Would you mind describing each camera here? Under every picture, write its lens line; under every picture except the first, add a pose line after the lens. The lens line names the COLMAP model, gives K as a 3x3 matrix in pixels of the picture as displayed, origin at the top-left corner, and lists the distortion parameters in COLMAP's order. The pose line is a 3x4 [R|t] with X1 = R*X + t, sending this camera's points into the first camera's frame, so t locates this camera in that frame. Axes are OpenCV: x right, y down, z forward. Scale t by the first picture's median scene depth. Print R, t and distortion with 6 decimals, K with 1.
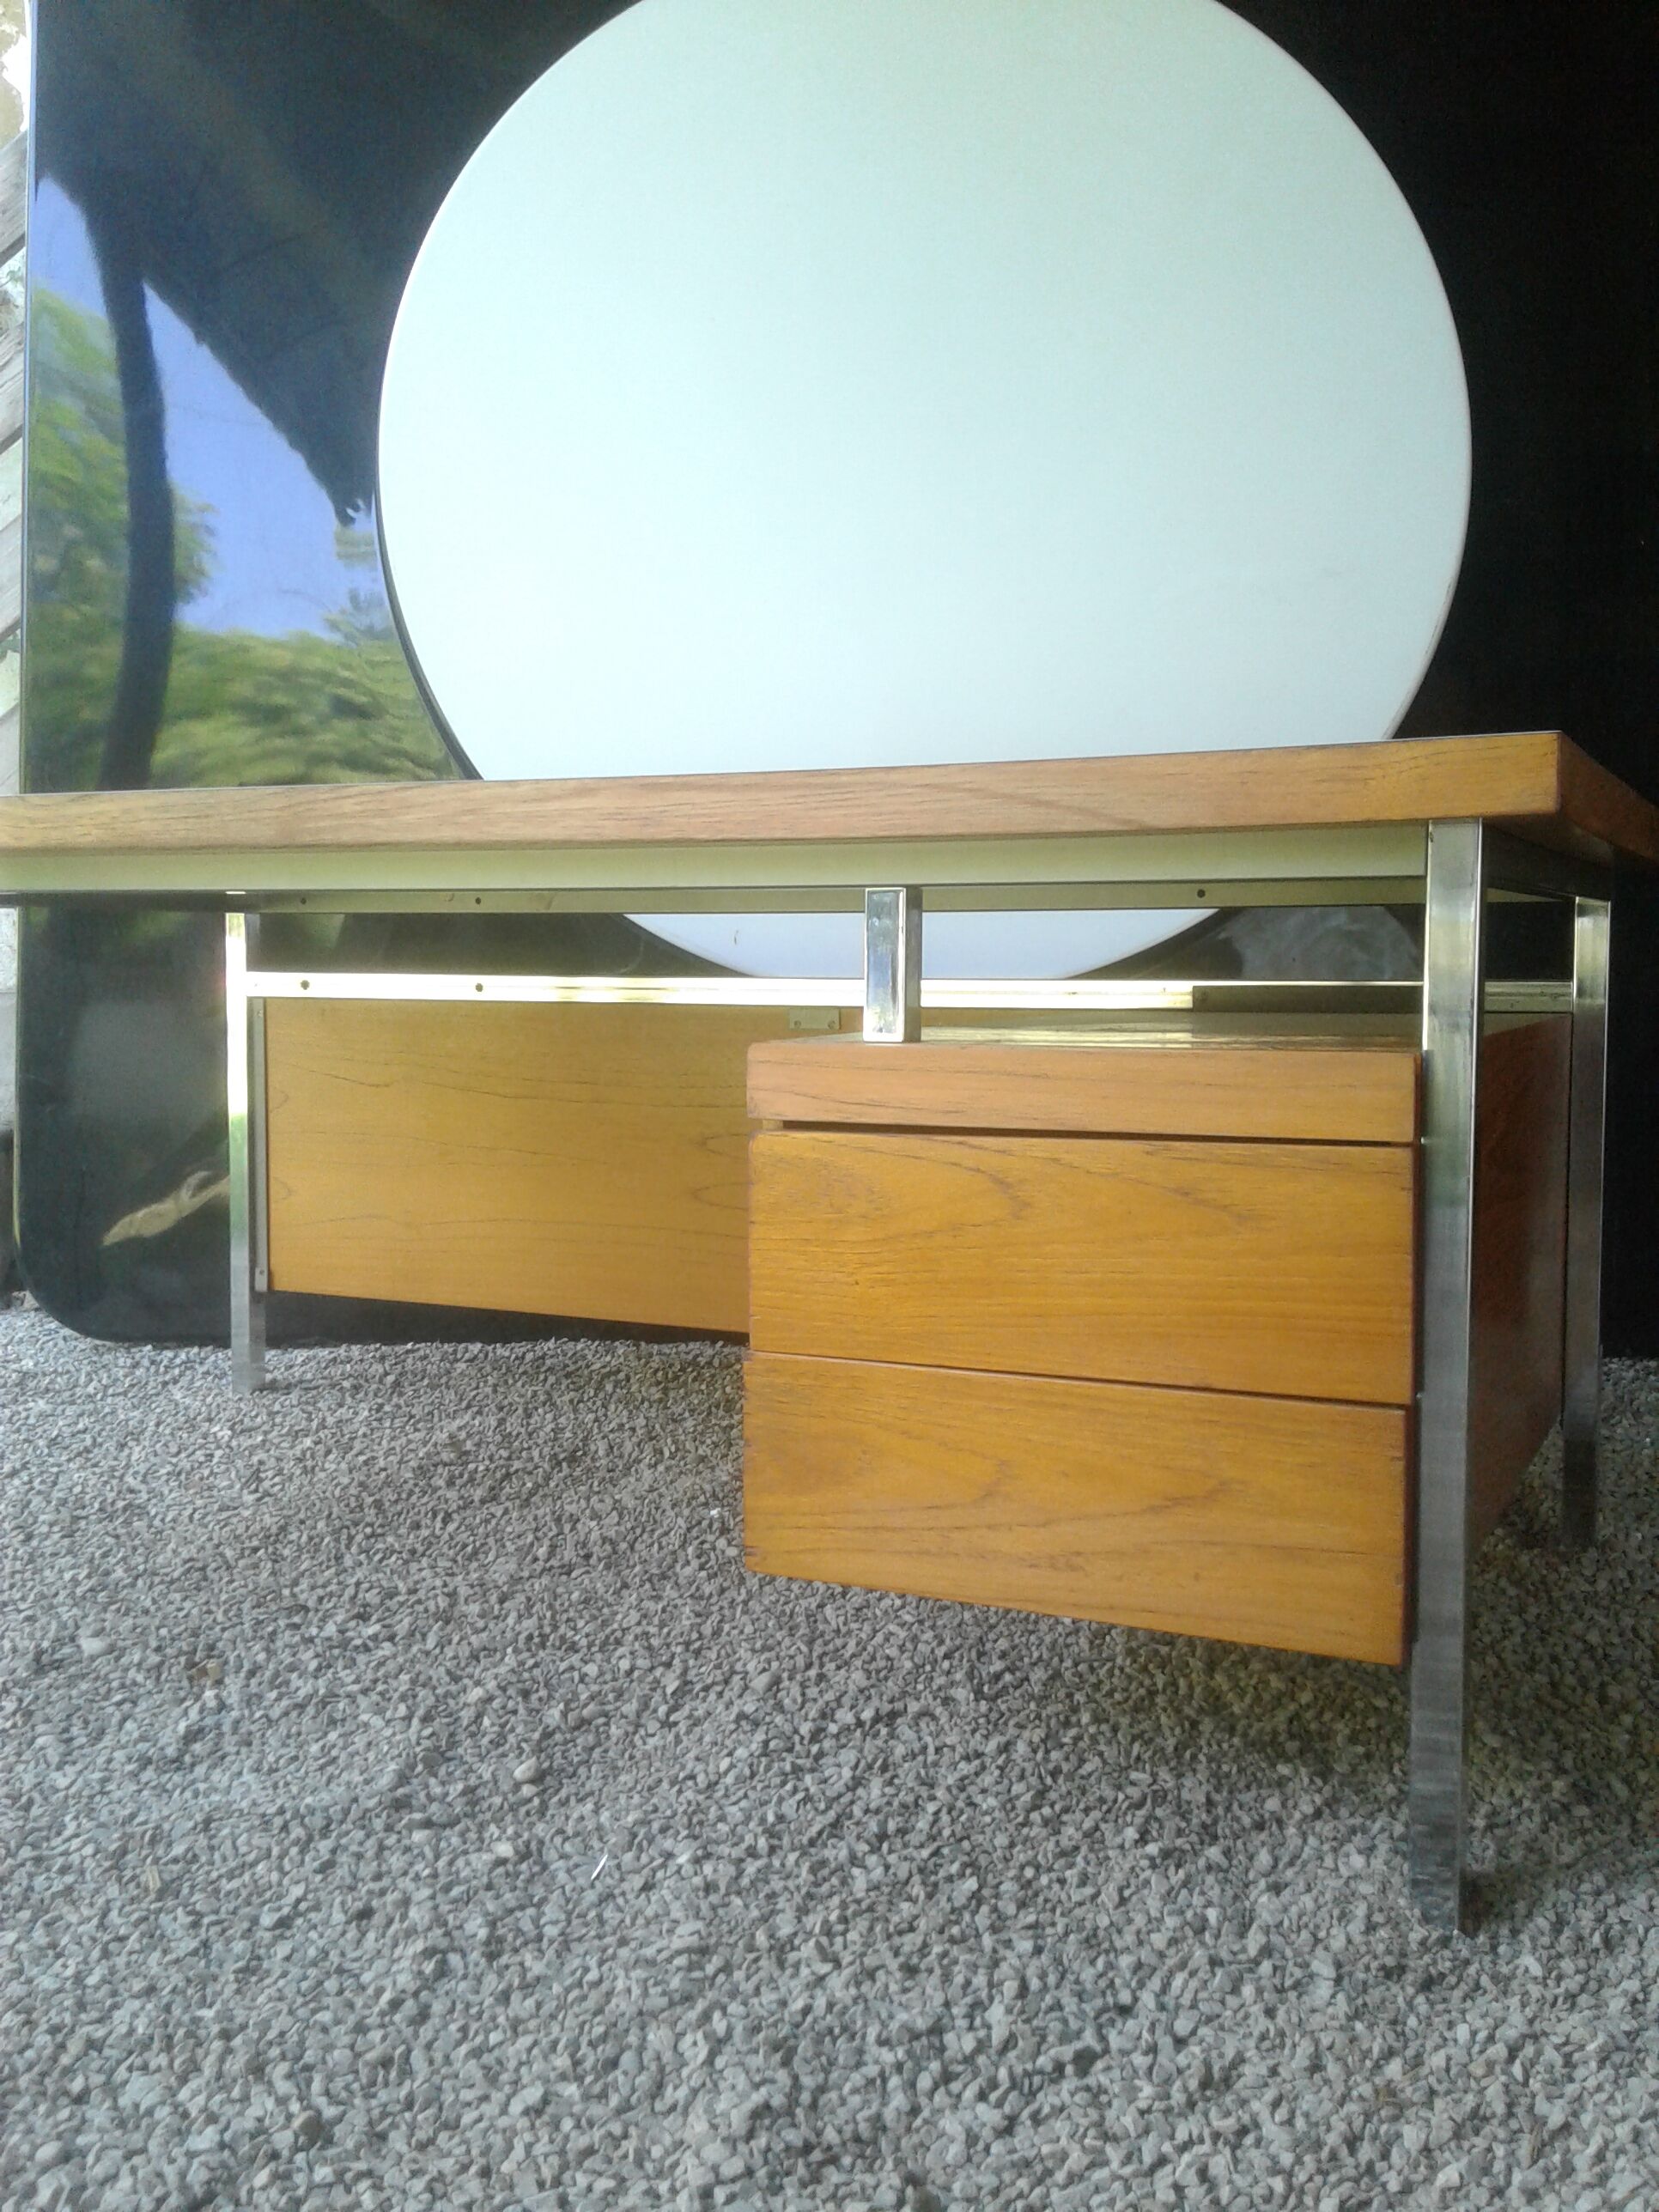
lens RADIAL K [[2066.7, 0, 832.4], [0, 2066.7, 1047.9], [0, 0, 1]] dist [0.044816, -0.108396]
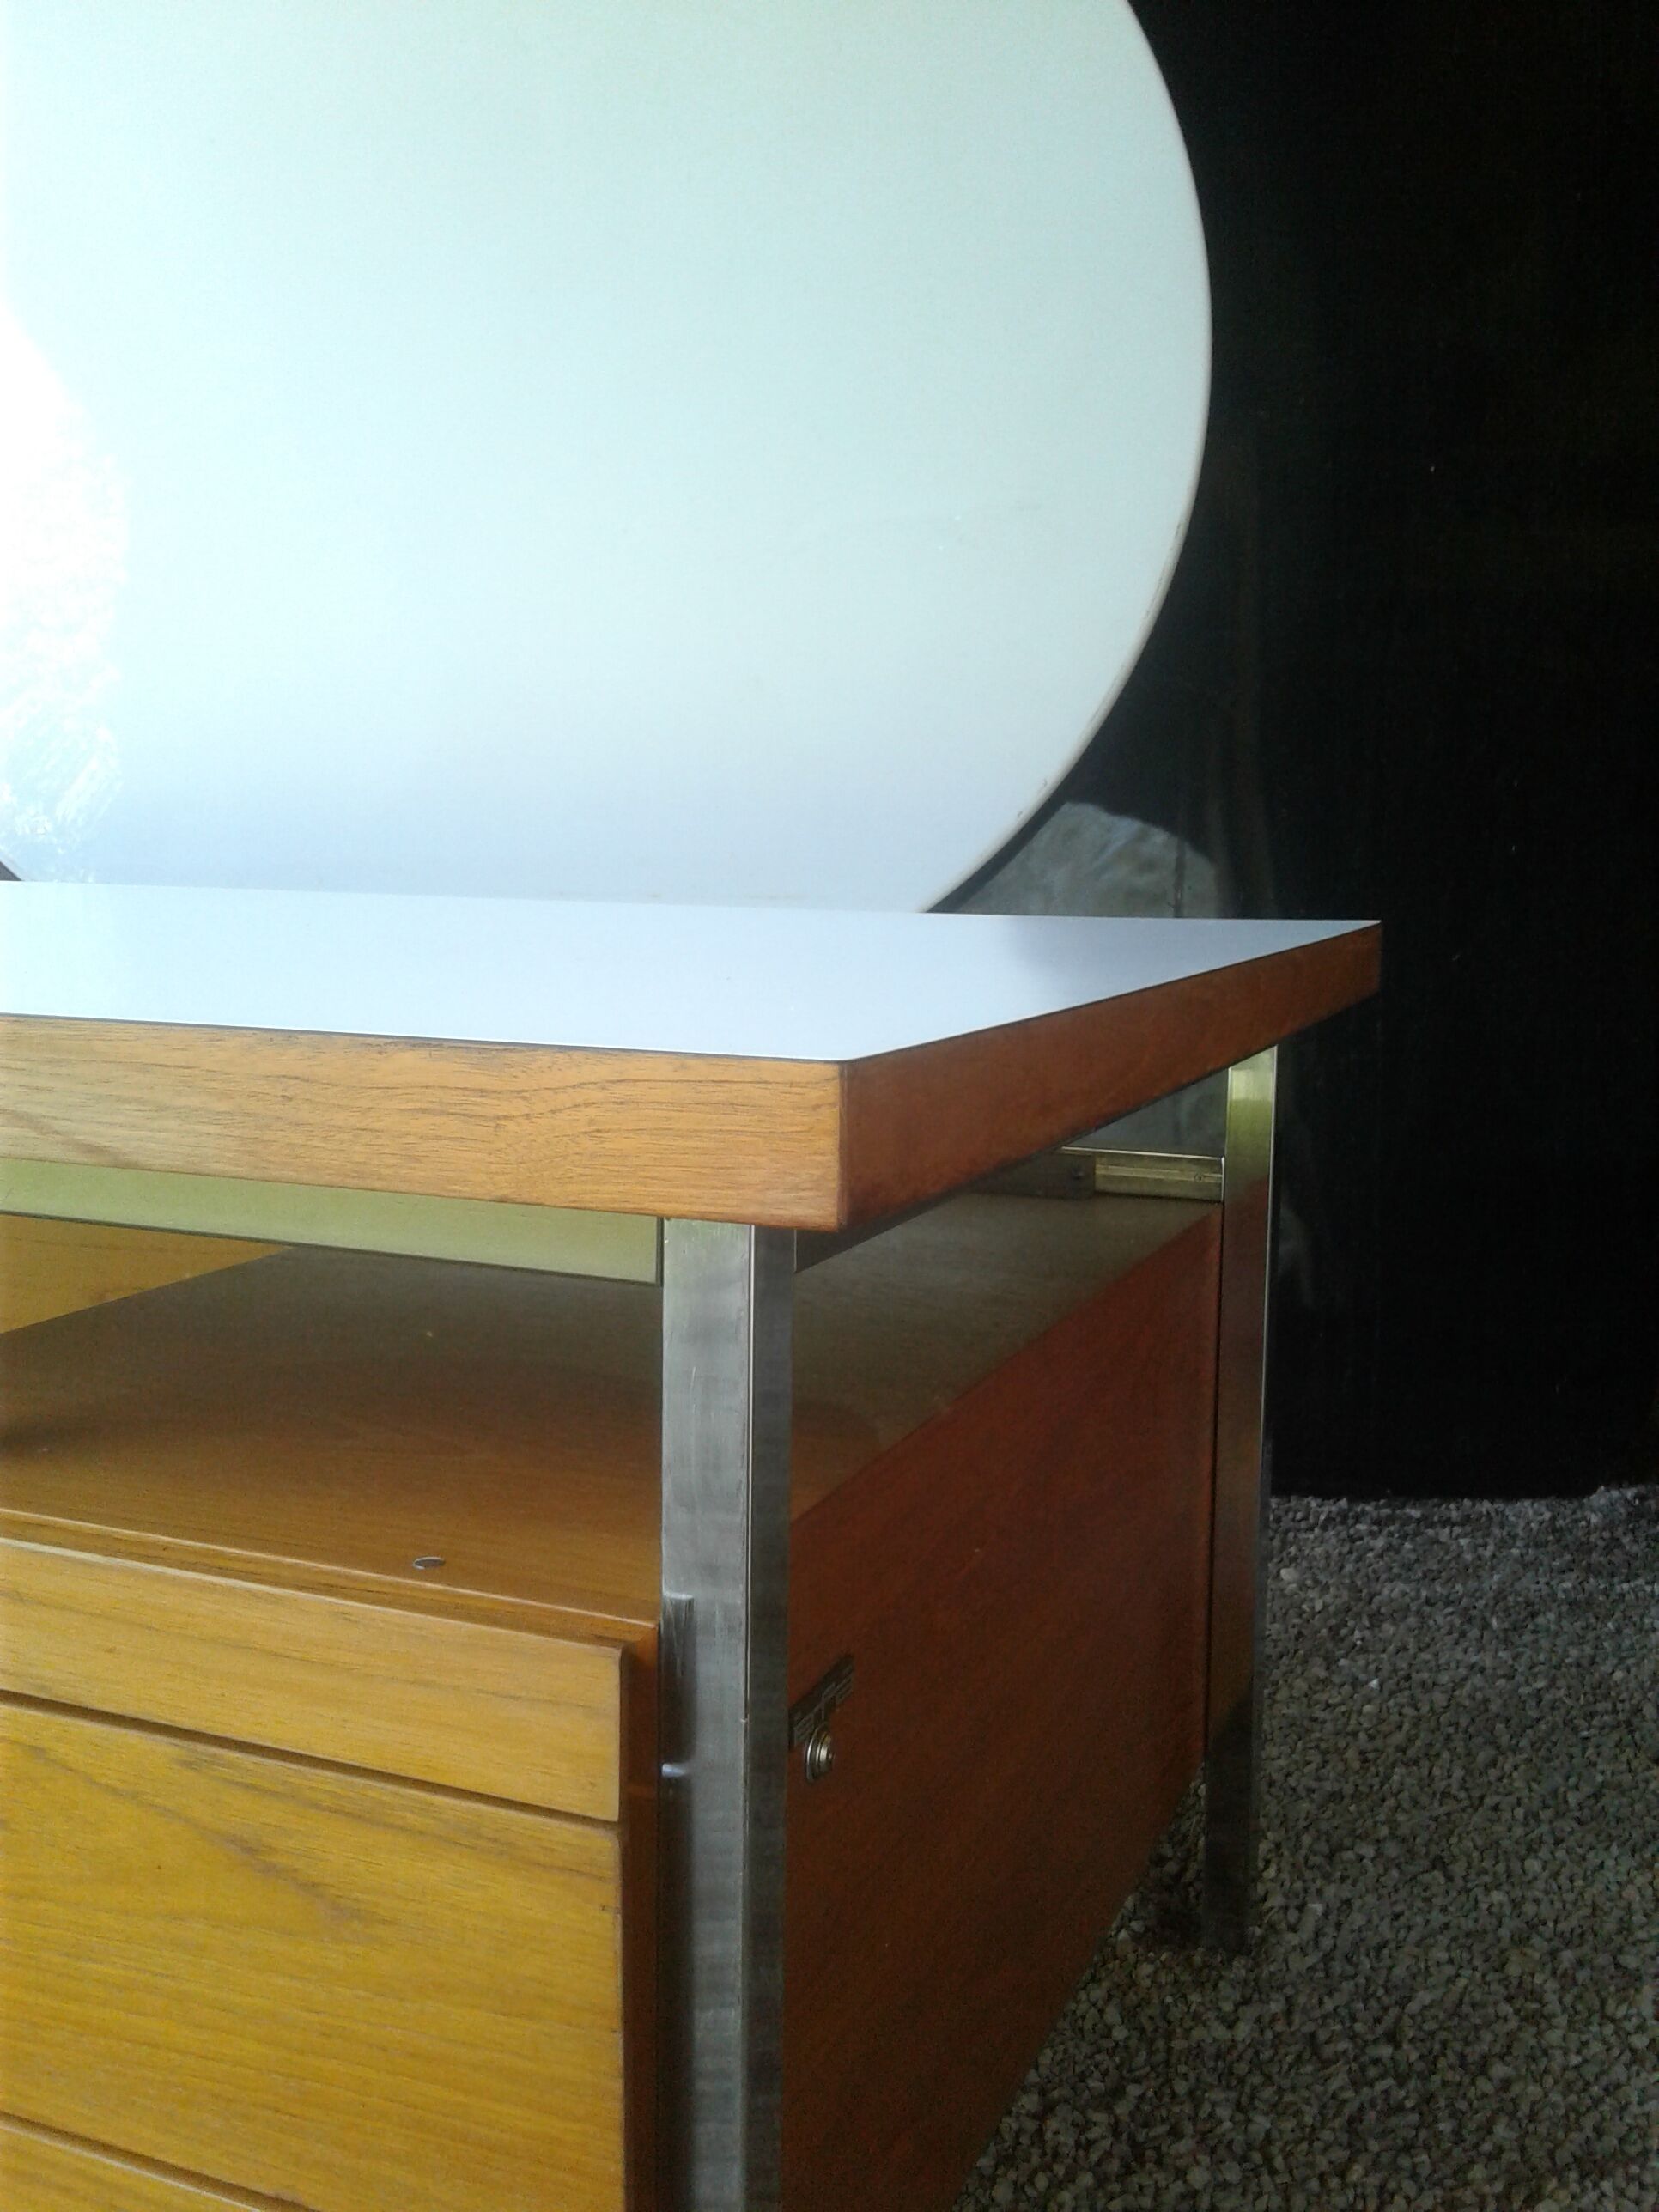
lens RADIAL K [[2115.0, 0, 829.5], [0, 2115.0, 1106.0], [0, 0, 1]] dist [0.148087, -0.281892]
pose [[0.998609, 0.010176, 0.051743, 0.279361], [-0.014488, 0.996390, 0.083646, -0.159100], [-0.050705, -0.084279, 0.995151, 0.457718]]
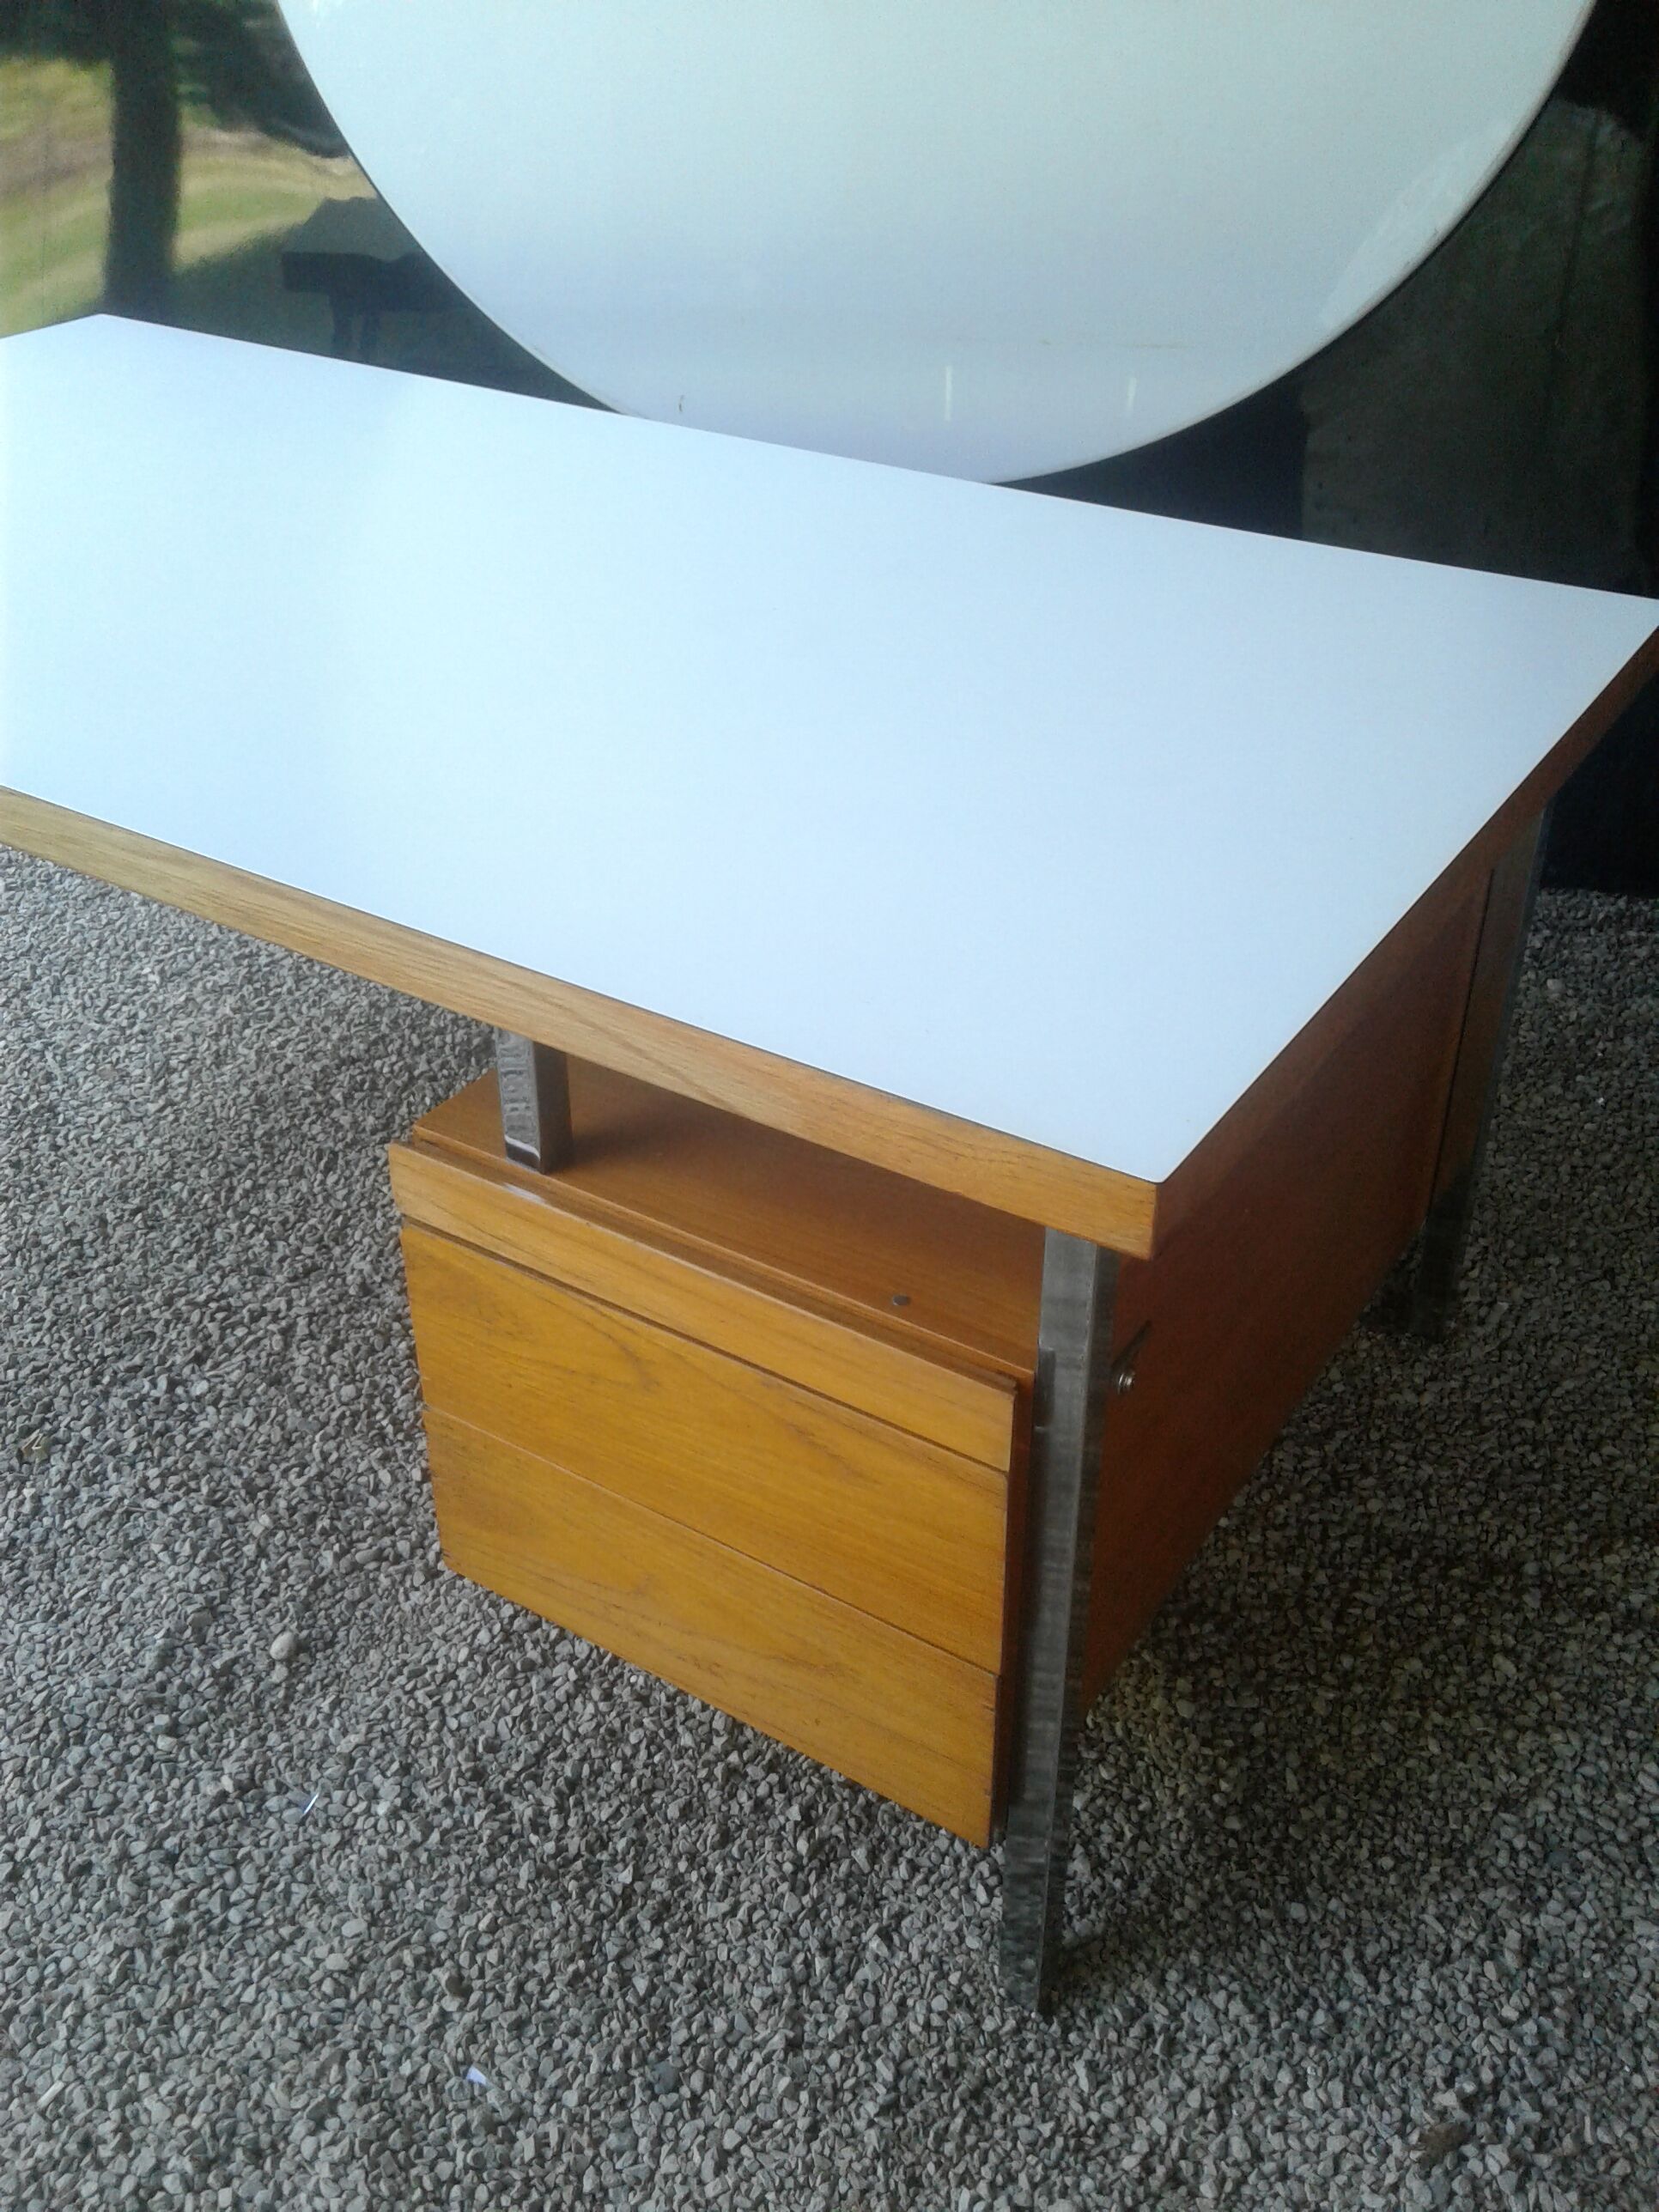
lens RADIAL K [[2097.4, 0, 829.5], [0, 2097.4, 1106.0], [0, 0, 1]] dist [0.065552, -0.131801]
pose [[0.993171, 0.063971, -0.097563, 0.260176], [-0.008478, 0.873626, 0.486525, -0.503655], [0.116357, -0.482375, 0.868202, 0.245979]]
